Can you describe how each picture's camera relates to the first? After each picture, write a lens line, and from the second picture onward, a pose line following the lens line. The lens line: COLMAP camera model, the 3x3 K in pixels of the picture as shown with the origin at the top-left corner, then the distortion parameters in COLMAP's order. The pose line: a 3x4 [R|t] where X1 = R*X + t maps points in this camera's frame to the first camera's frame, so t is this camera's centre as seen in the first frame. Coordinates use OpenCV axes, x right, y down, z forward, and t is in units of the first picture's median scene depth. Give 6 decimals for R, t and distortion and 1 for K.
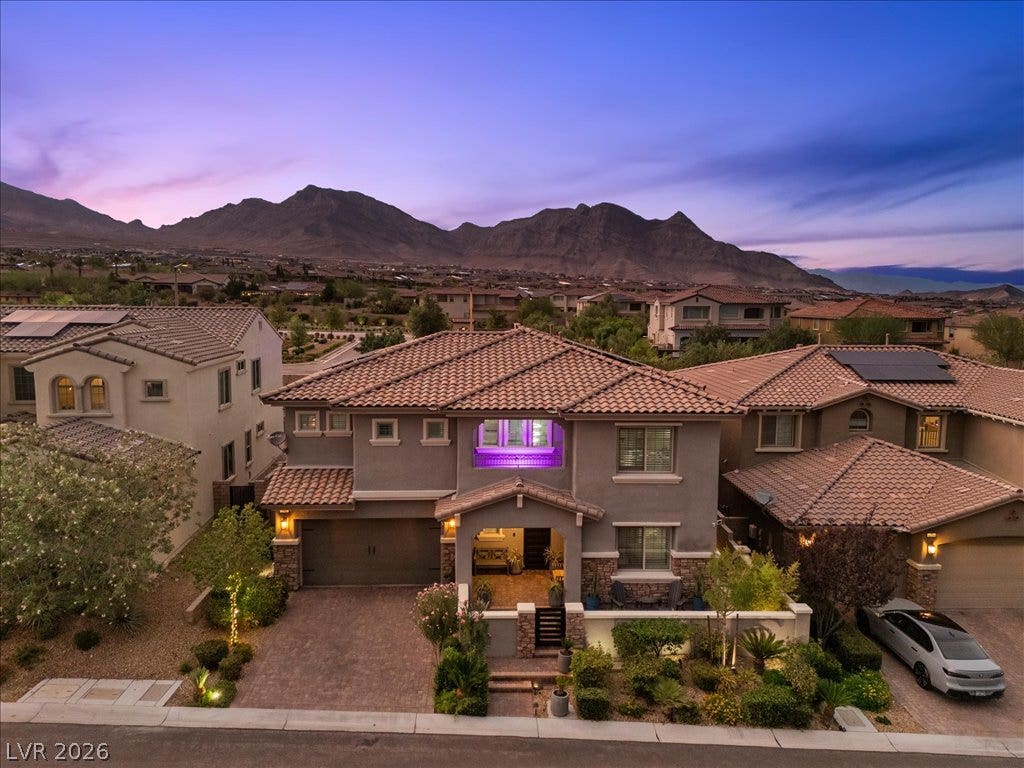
lens RADIAL K [[756.7, 0, 518.0], [0, 756.7, 379.9], [0, 0, 1]] dist [0.071234, -0.056637]
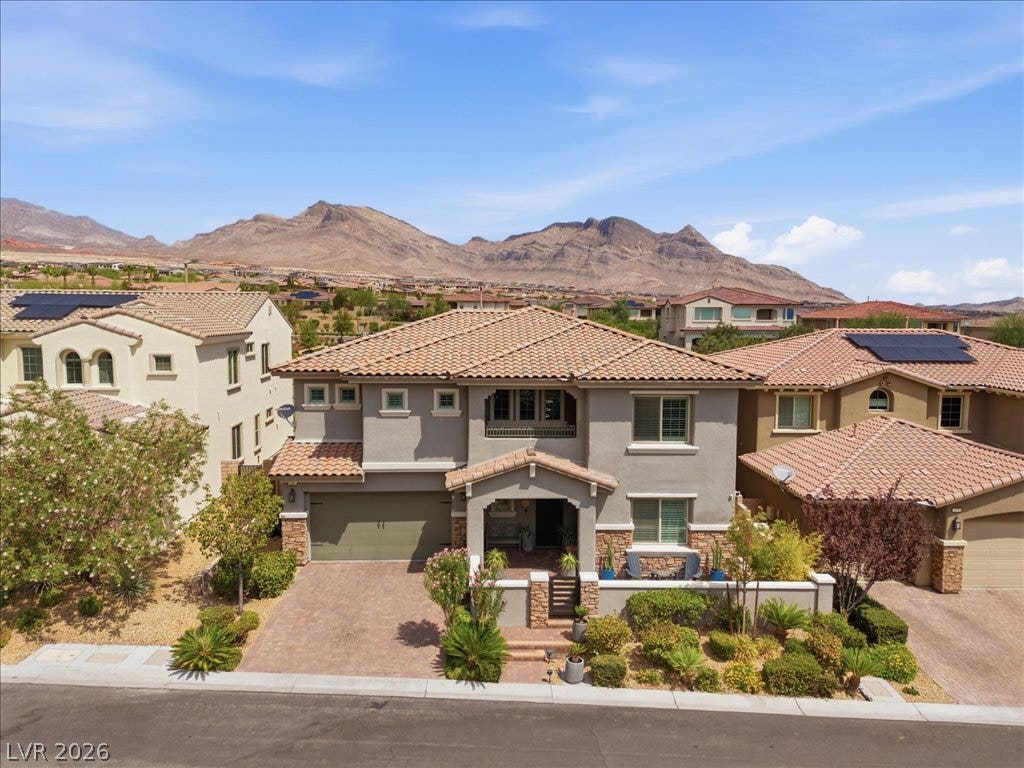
lens RADIAL K [[756.7, 0, 519.0], [0, 756.7, 380.0], [0, 0, 1]] dist [0.071234, -0.056637]
pose [[0.999933, -0.001825, -0.011438, -0.003491], [0.001614, 0.999829, -0.018420, 0.058739], [0.011470, 0.018400, 0.999765, 0.020697]]
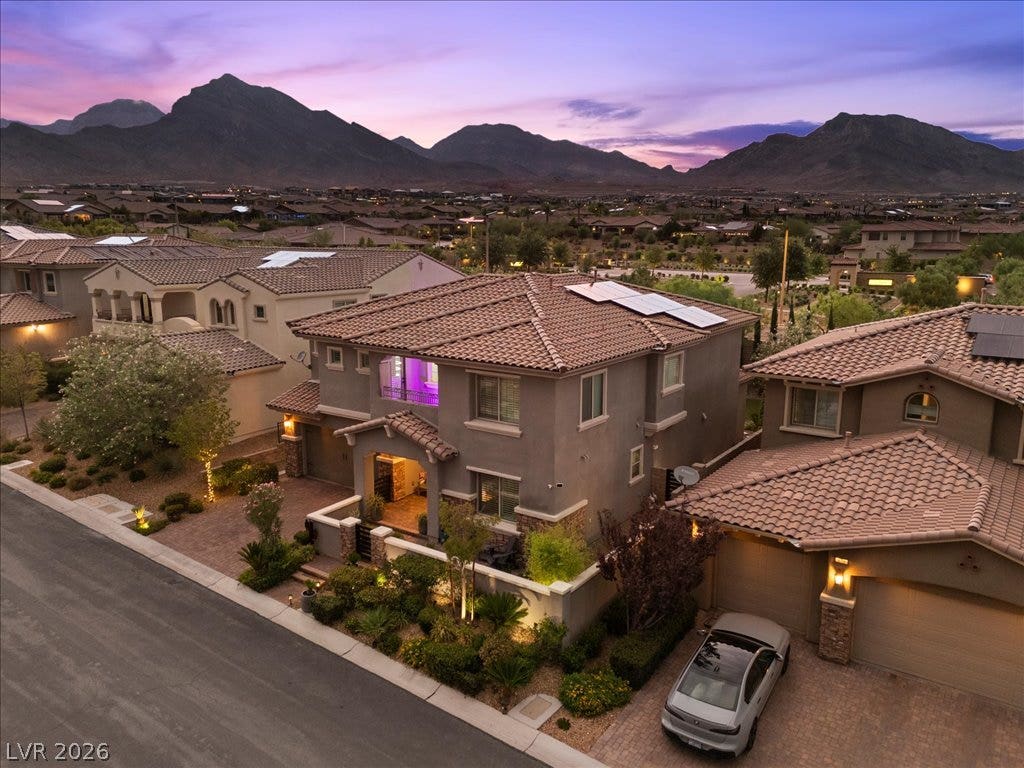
lens RADIAL K [[756.7, 0, 515.6], [0, 756.7, 377.5], [0, 0, 1]] dist [0.071234, -0.056637]
pose [[0.795832, 0.105666, -0.596226, 0.759923], [-0.060510, 0.993605, 0.095324, -0.030930], [0.602486, -0.039784, 0.797137, 0.230550]]
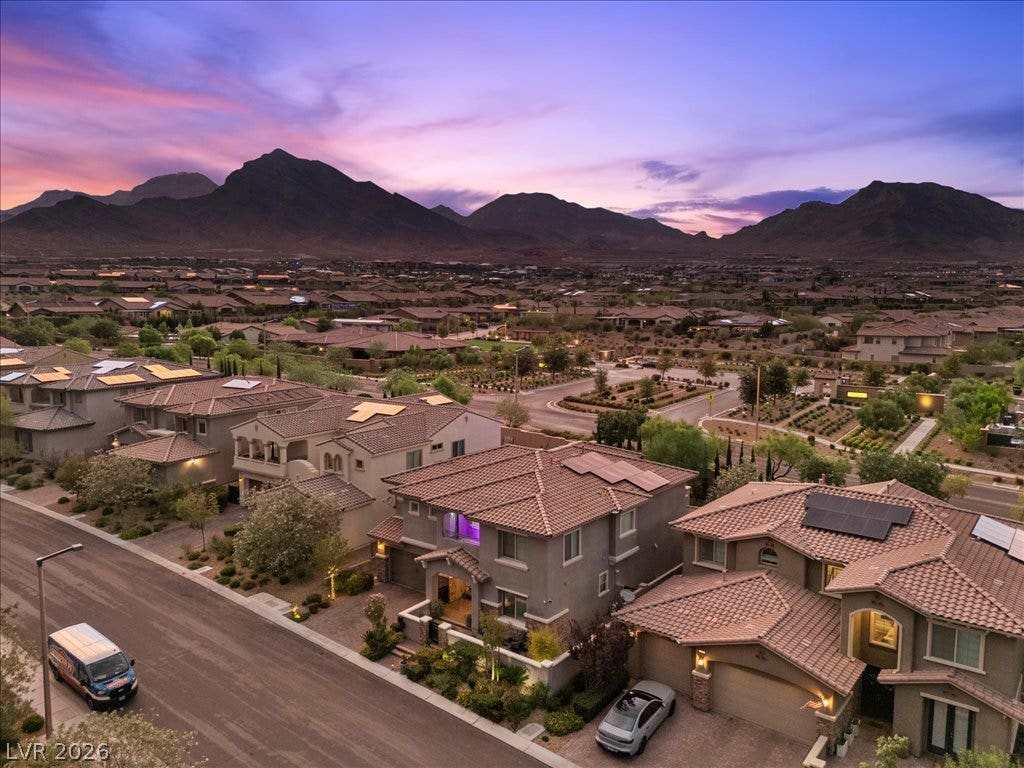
lens RADIAL K [[756.7, 0, 516.5], [0, 756.7, 379.1], [0, 0, 1]] dist [0.071234, -0.056637]
pose [[0.767942, 0.064855, -0.637228, 1.192007], [-0.067459, 0.997517, 0.020226, -0.304632], [0.636957, 0.027454, 0.770410, -0.284433]]
